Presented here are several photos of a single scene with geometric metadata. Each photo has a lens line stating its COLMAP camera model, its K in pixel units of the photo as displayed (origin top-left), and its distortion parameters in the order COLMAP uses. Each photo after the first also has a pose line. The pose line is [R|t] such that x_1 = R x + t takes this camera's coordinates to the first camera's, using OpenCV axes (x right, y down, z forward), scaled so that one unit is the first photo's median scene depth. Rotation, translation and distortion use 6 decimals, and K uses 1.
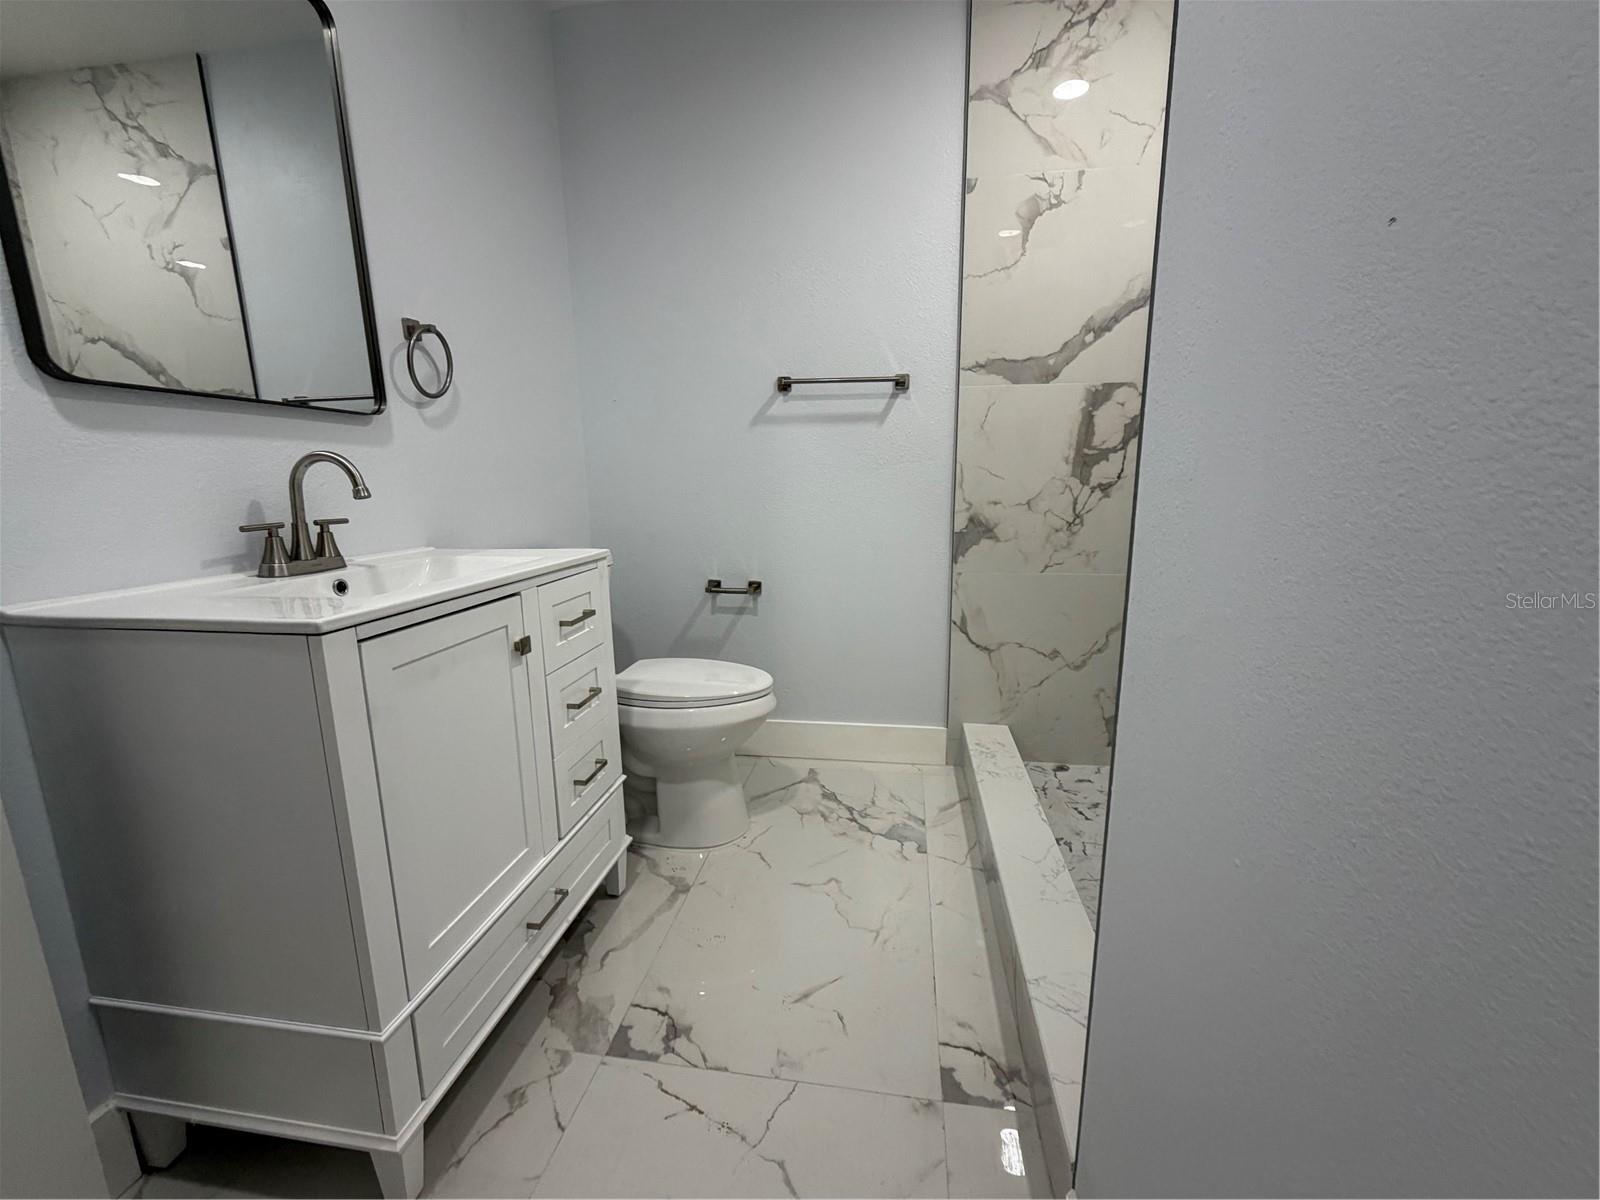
lens RADIAL K [[638.4, 0, 800.0], [0, 638.4, 600.0], [0, 0, 1]] dist [0.000473, -0.000070]
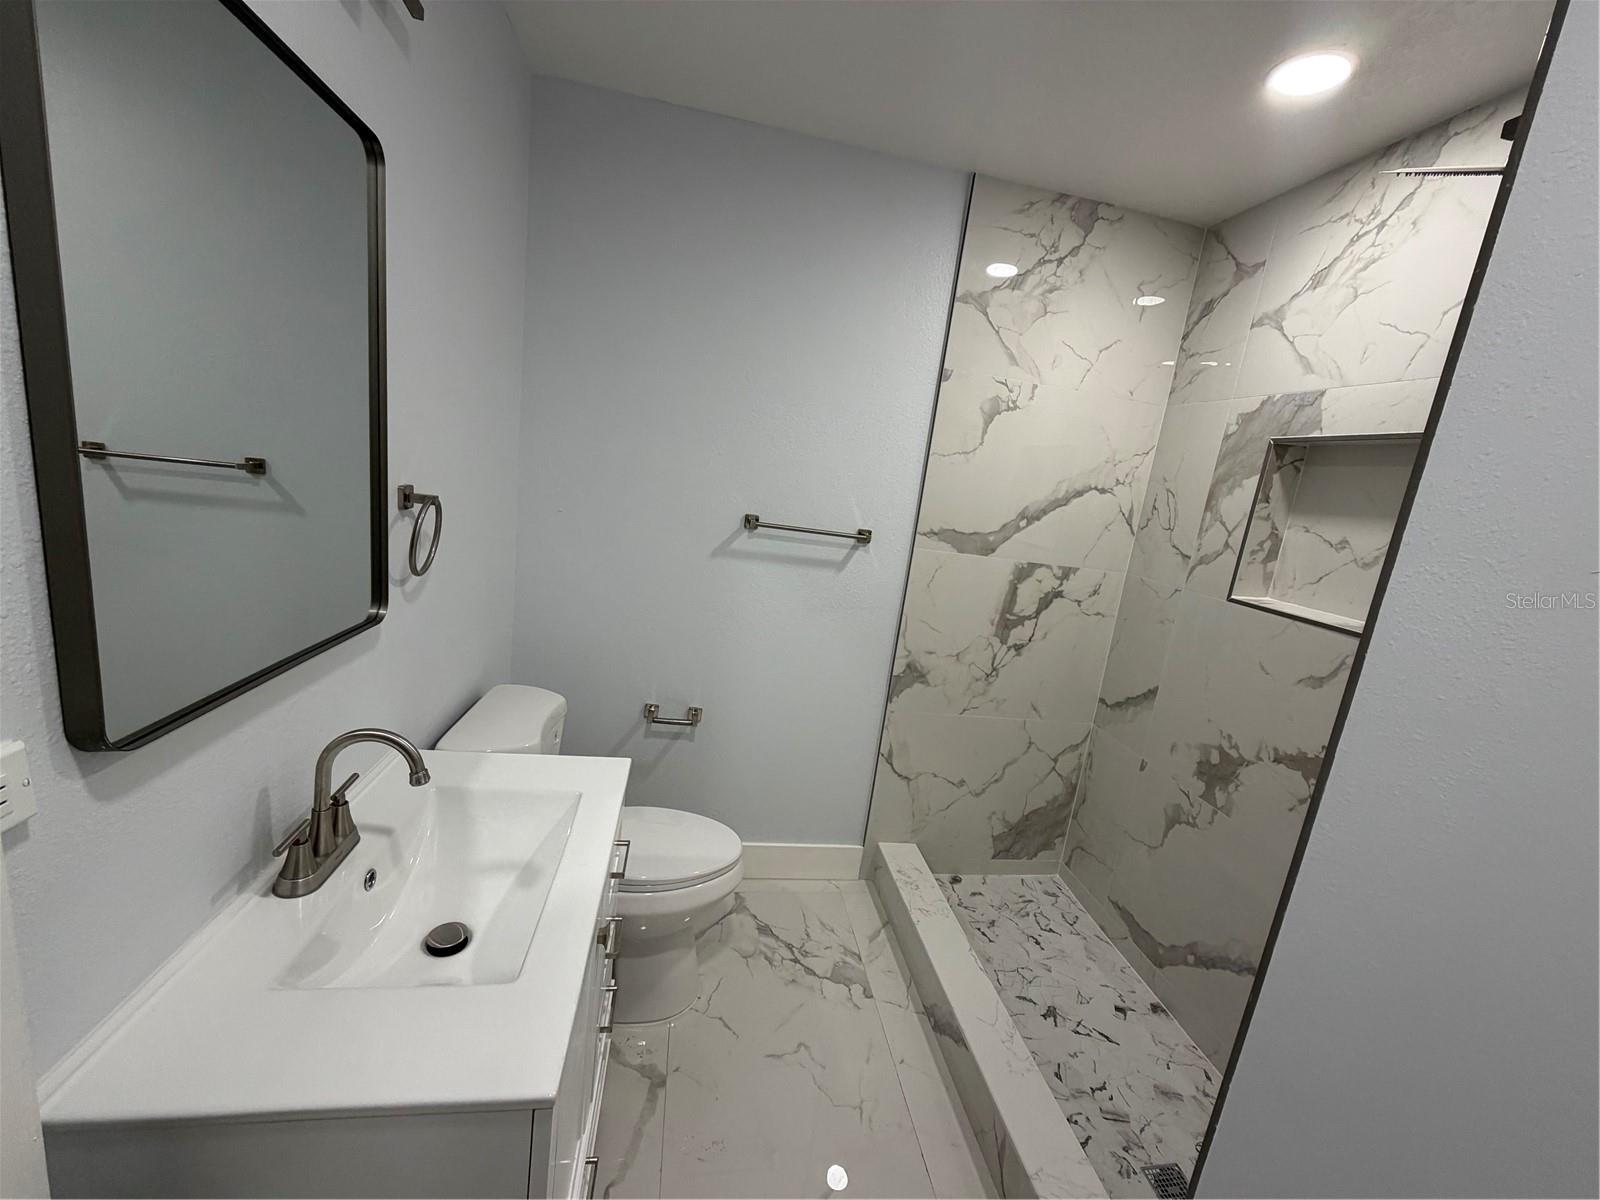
lens RADIAL K [[638.4, 0, 800.0], [0, 638.4, 600.0], [0, 0, 1]] dist [0.000473, -0.000070]
pose [[0.944291, 0.070448, 0.321482, -0.278506], [-0.078740, 0.996812, 0.012847, -0.248458], [-0.319552, -0.037445, 0.946829, 0.031834]]
